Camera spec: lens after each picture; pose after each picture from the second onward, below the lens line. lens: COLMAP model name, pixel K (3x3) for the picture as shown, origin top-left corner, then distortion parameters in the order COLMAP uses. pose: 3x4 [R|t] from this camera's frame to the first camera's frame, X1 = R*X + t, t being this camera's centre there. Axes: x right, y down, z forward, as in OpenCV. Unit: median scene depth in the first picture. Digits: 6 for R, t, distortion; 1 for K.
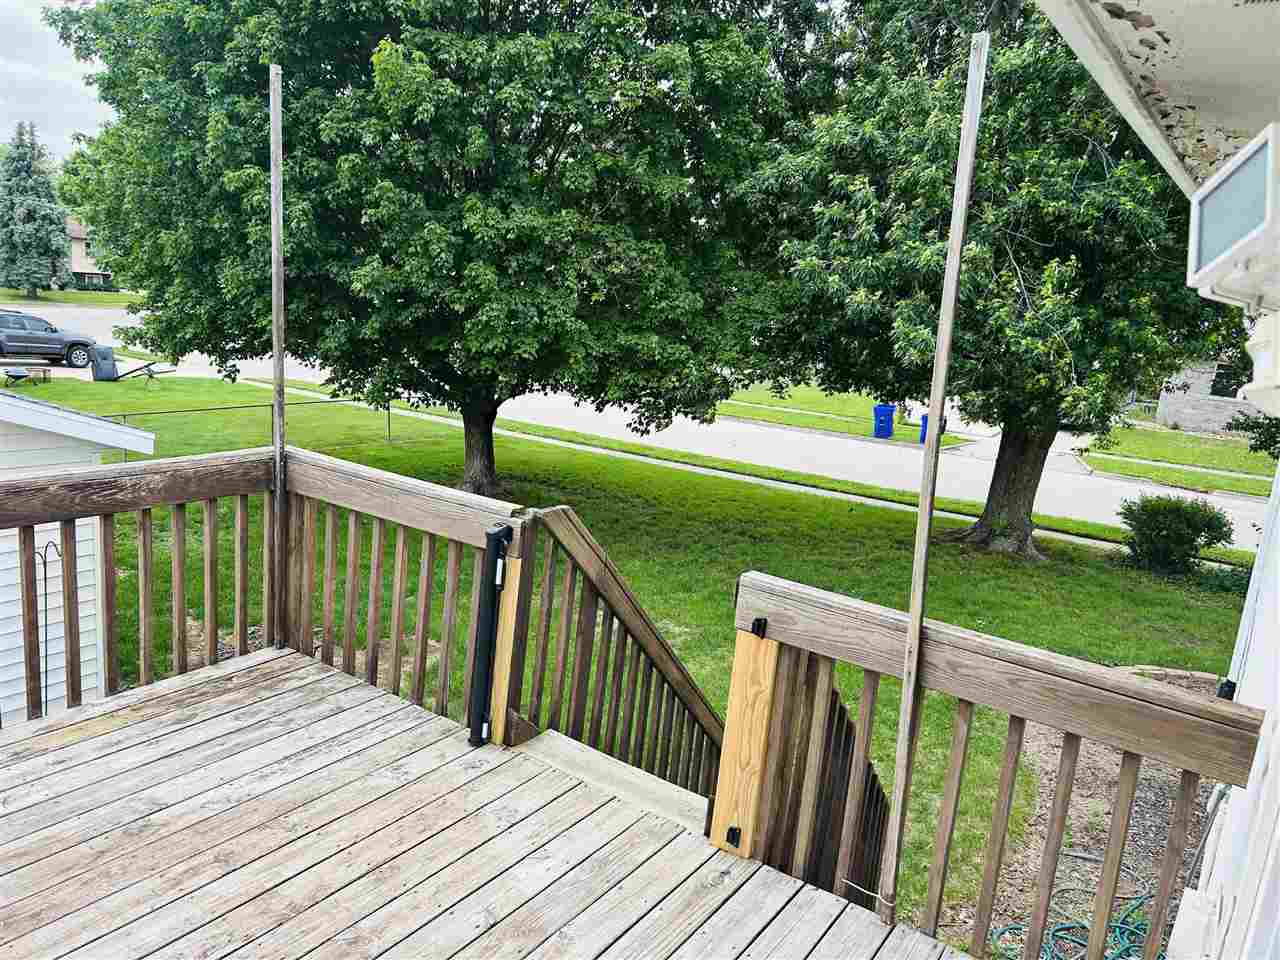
lens RADIAL K [[965.3, 0, 640.0], [0, 965.3, 480.0], [0, 0, 1]] dist [-0.002946, -0.005258]
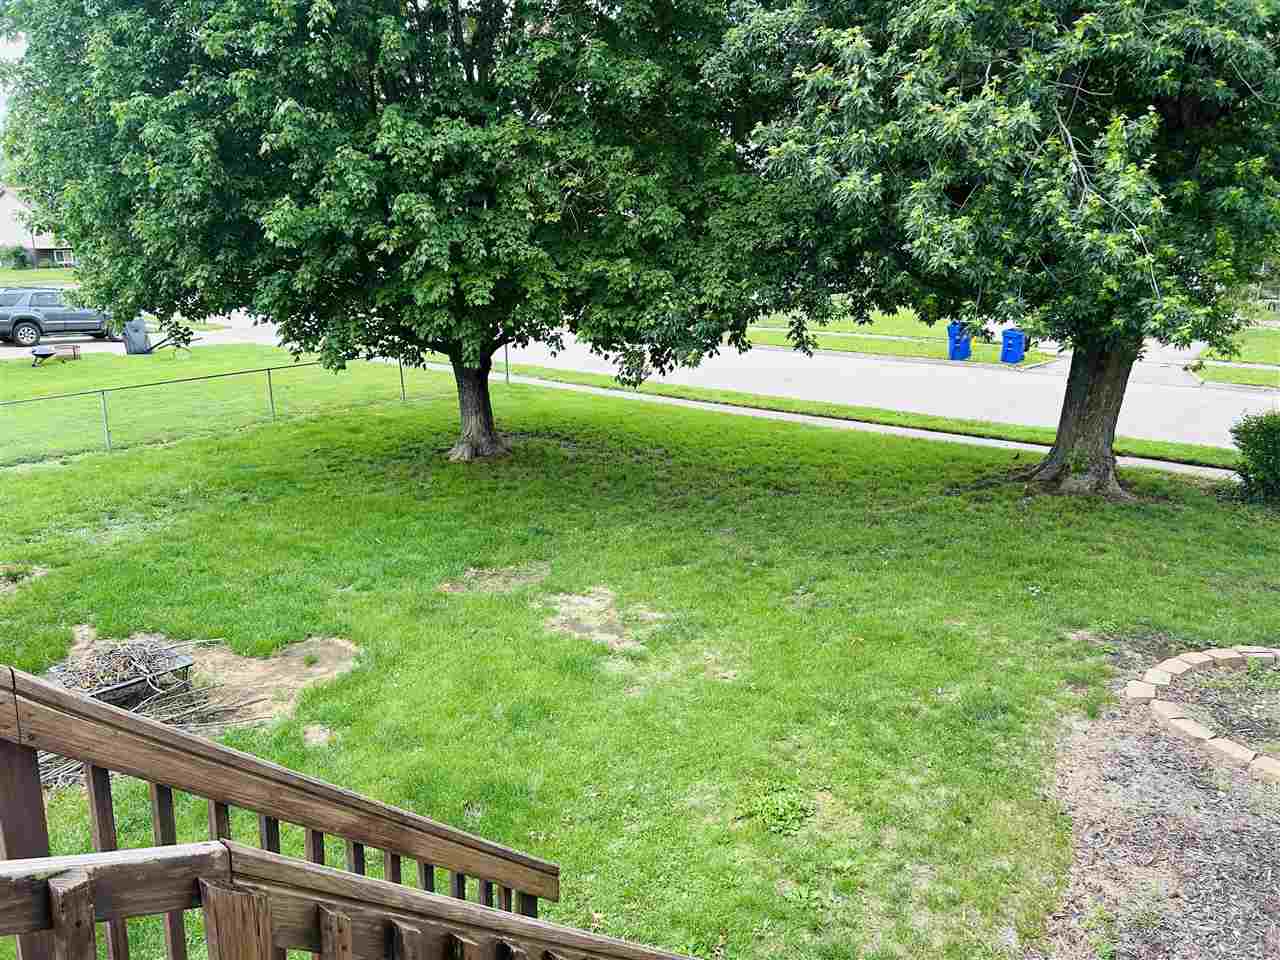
lens RADIAL K [[944.2, 0, 637.4], [0, 944.2, 498.4], [0, 0, 1]] dist [-0.002766, 0.003360]
pose [[0.992161, -0.048235, -0.115284, 0.109715], [0.058077, 0.994807, 0.083589, -0.013012], [0.110653, -0.089629, 0.989809, 0.173770]]
